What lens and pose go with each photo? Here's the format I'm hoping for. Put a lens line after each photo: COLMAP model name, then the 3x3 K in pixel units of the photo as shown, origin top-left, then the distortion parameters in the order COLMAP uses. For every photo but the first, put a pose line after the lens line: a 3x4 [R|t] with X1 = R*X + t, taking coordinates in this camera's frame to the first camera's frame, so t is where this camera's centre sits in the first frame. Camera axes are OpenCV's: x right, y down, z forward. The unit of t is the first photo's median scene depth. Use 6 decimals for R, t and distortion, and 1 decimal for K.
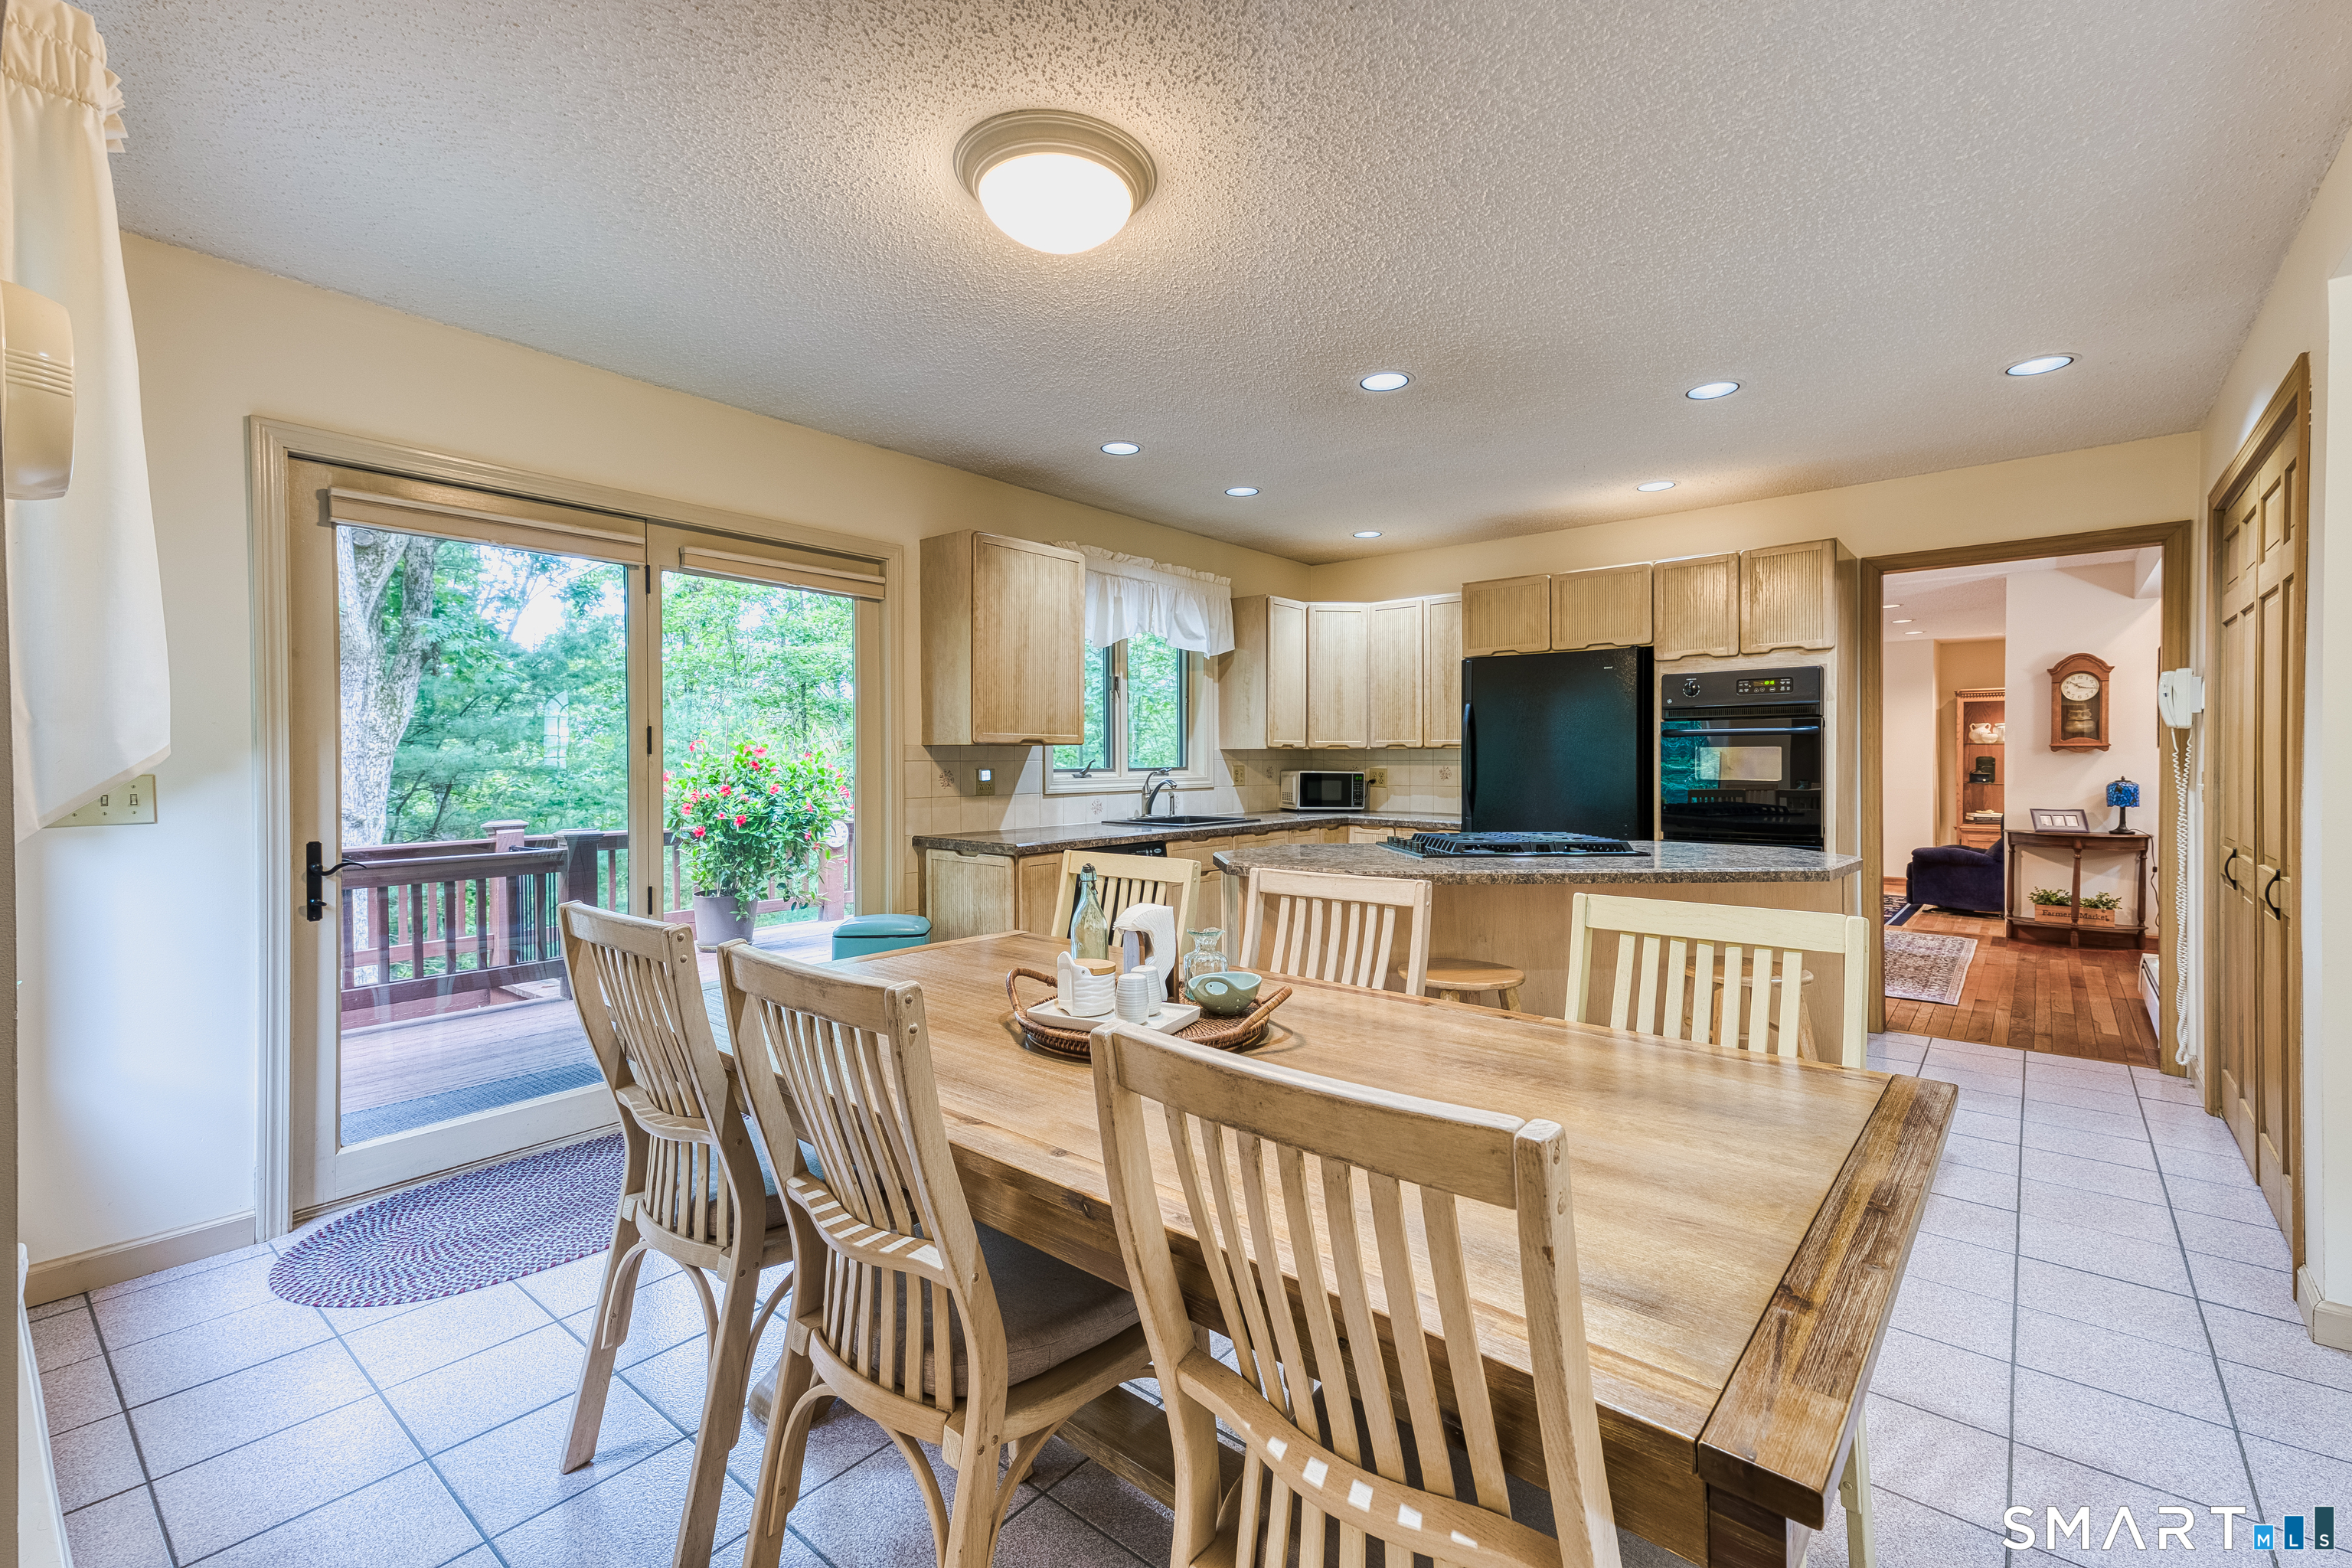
lens RADIAL K [[1022.7, 0, 1188.0], [0, 1022.7, 767.9], [0, 0, 1]] dist [0.020980, 0.000327]
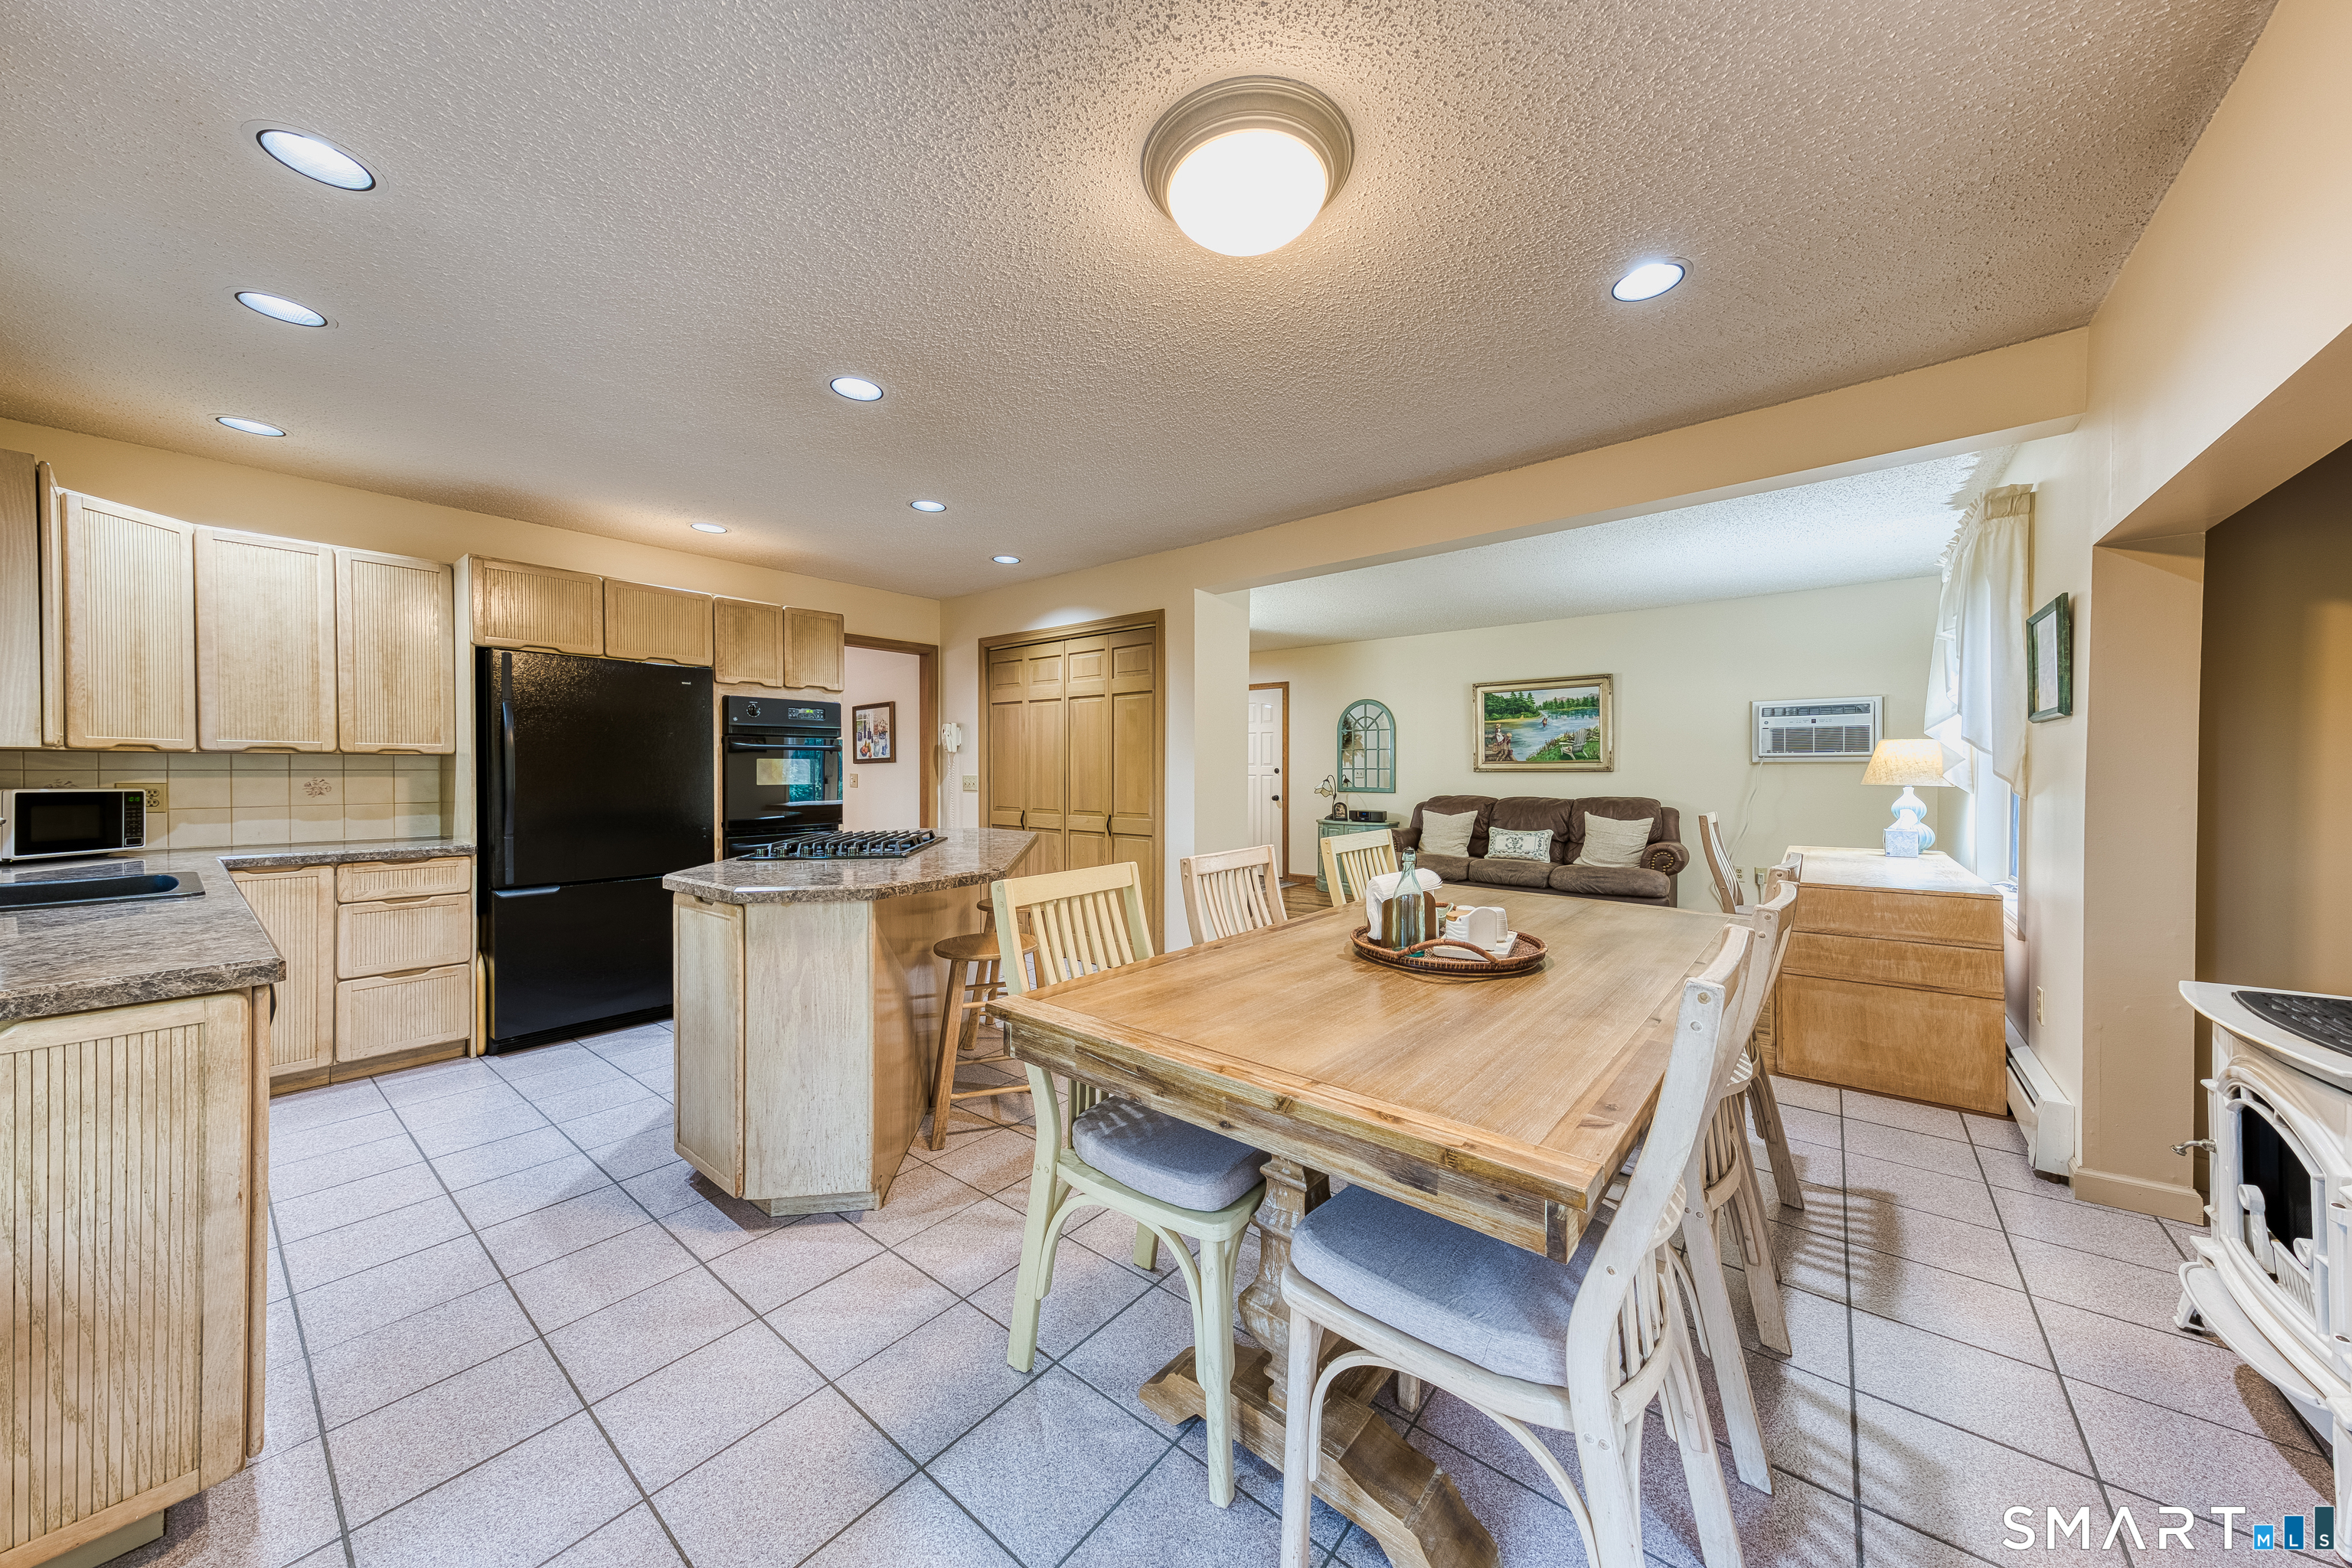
lens RADIAL K [[805.3, 0, 1176.3], [0, 805.3, 777.4], [0, 0, 1]] dist [0.006448, 0.000181]
pose [[-0.008480, -0.005193, 0.999951, -0.412736], [0.011229, 0.999923, 0.005288, 0.001443], [-0.999901, 0.011273, -0.008422, 0.479371]]
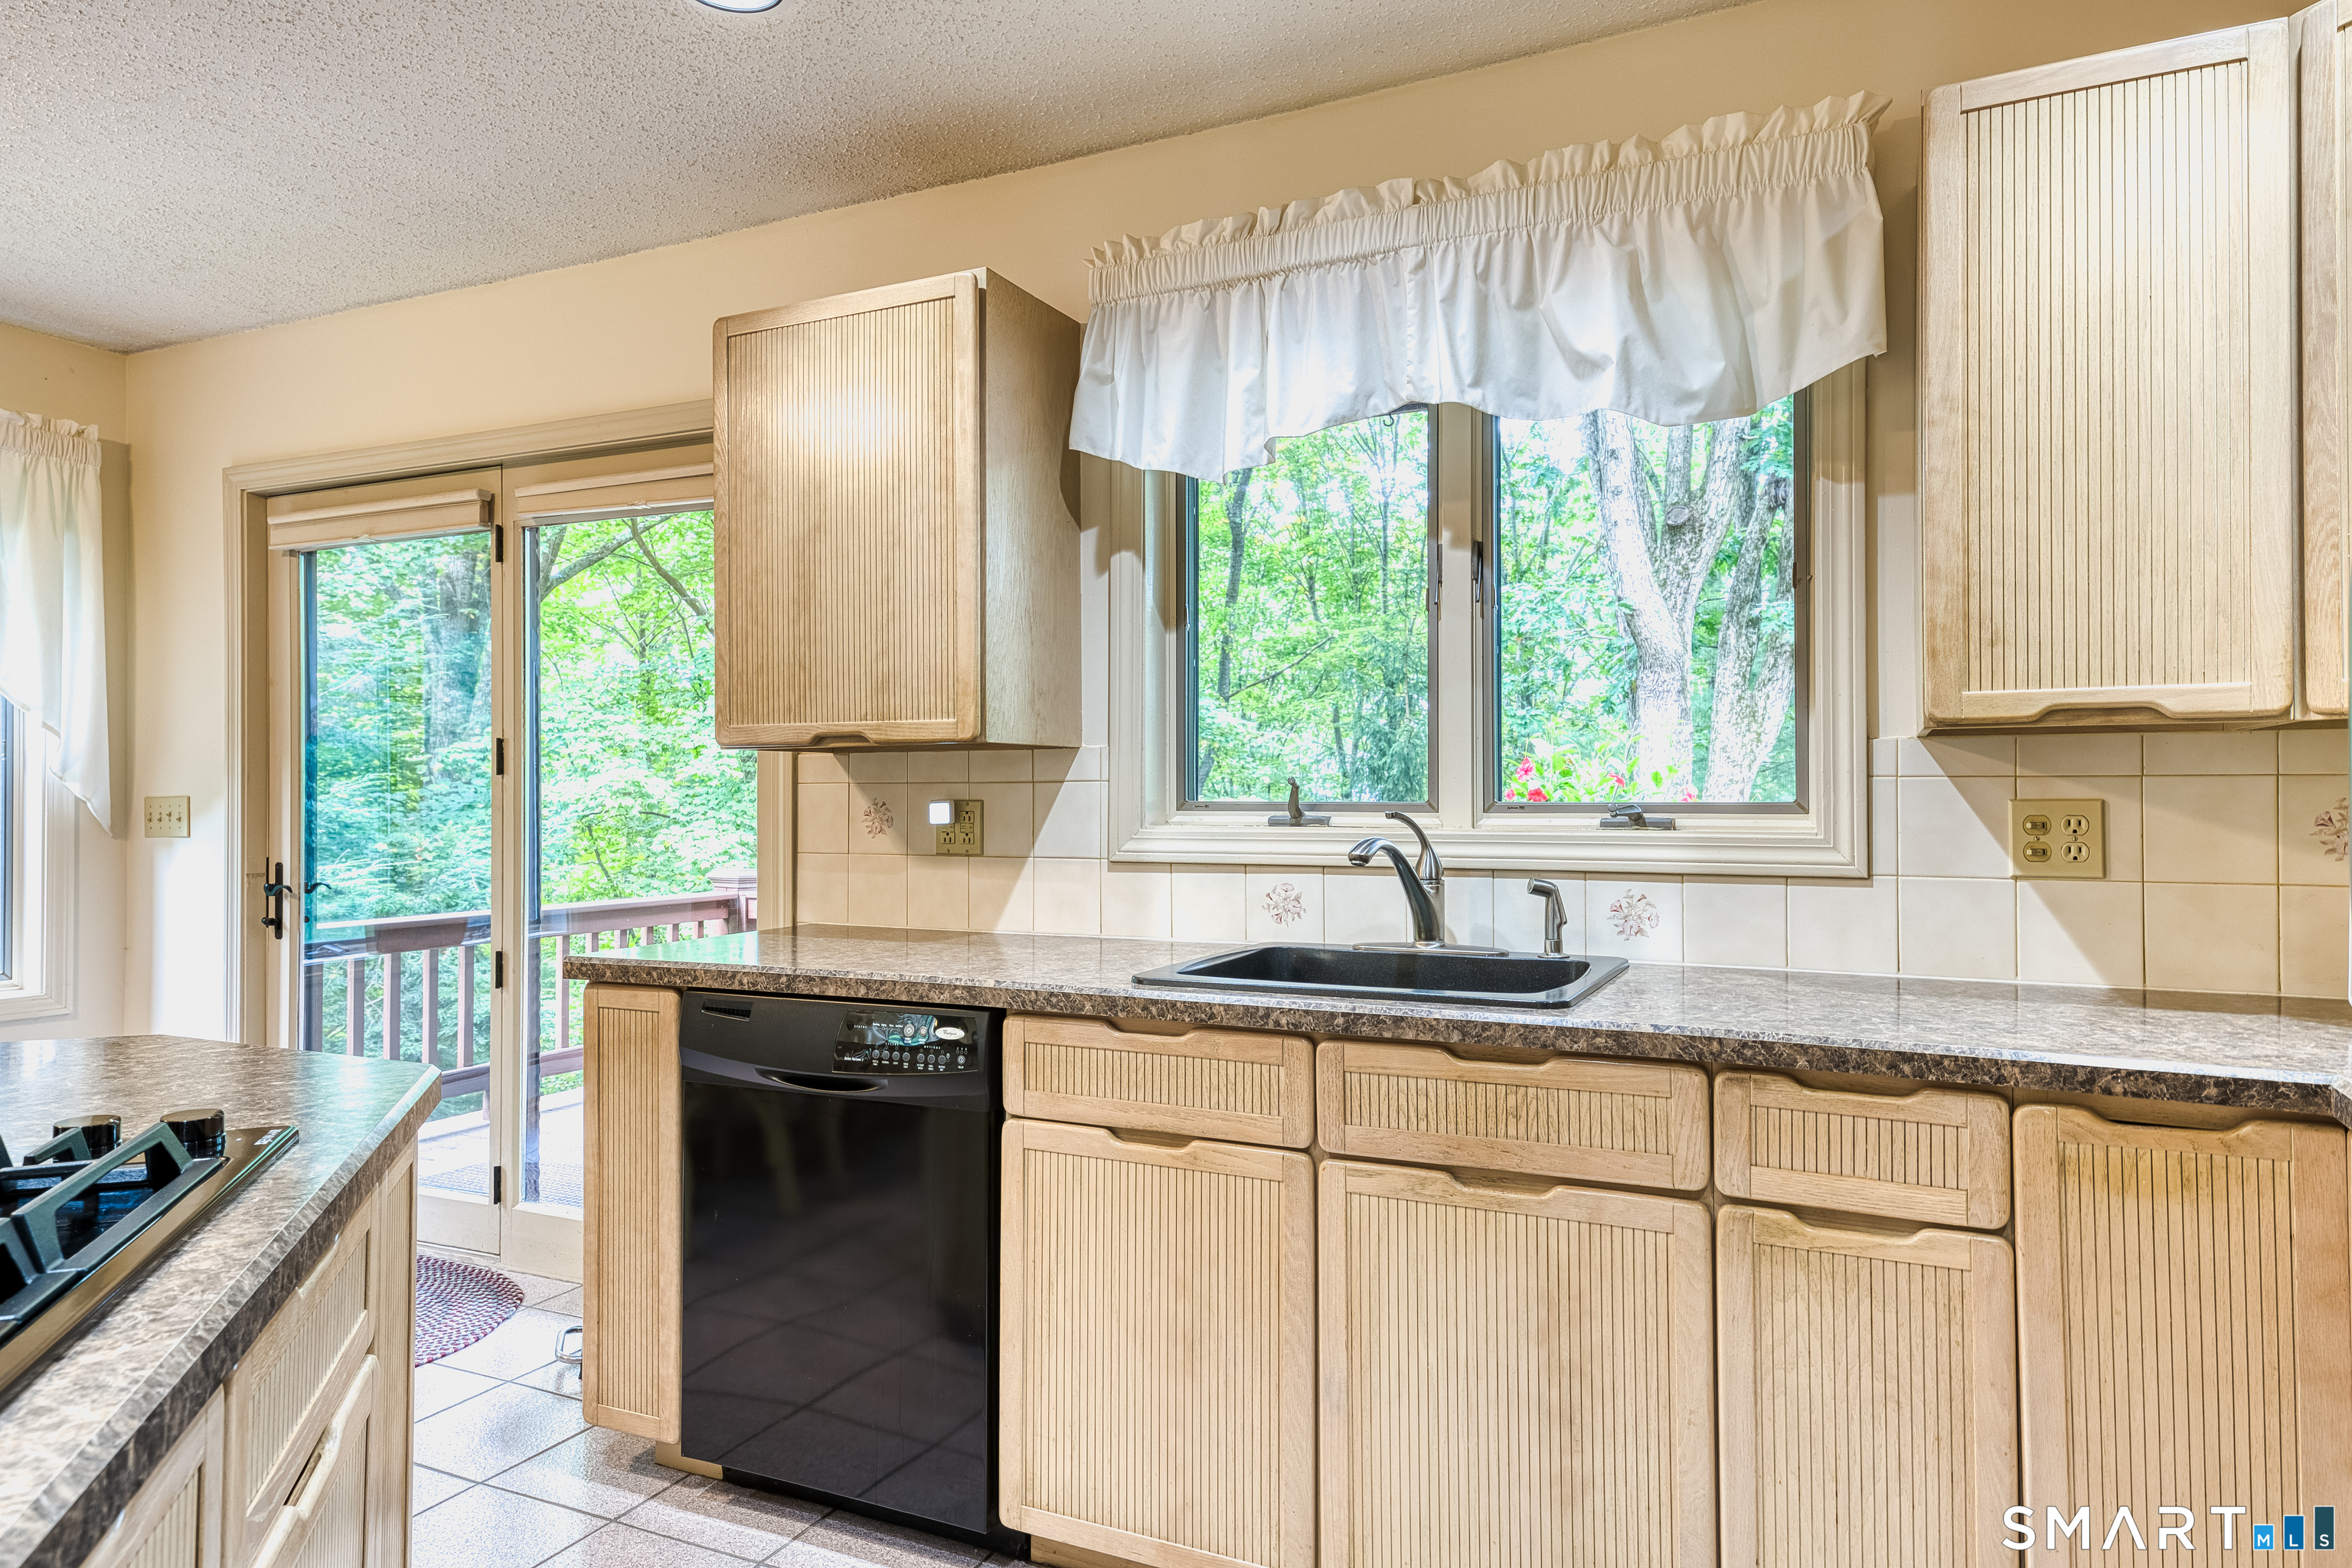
lens RADIAL K [[1413.2, 0, 1171.0], [0, 1413.2, 774.5], [0, 0, 1]] dist [0.036069, 0.000143]
pose [[0.239214, -0.013070, -0.970879, 0.419996], [-0.007760, 0.999852, -0.015372, -0.000994], [0.970936, 0.011212, 0.239077, 0.856756]]
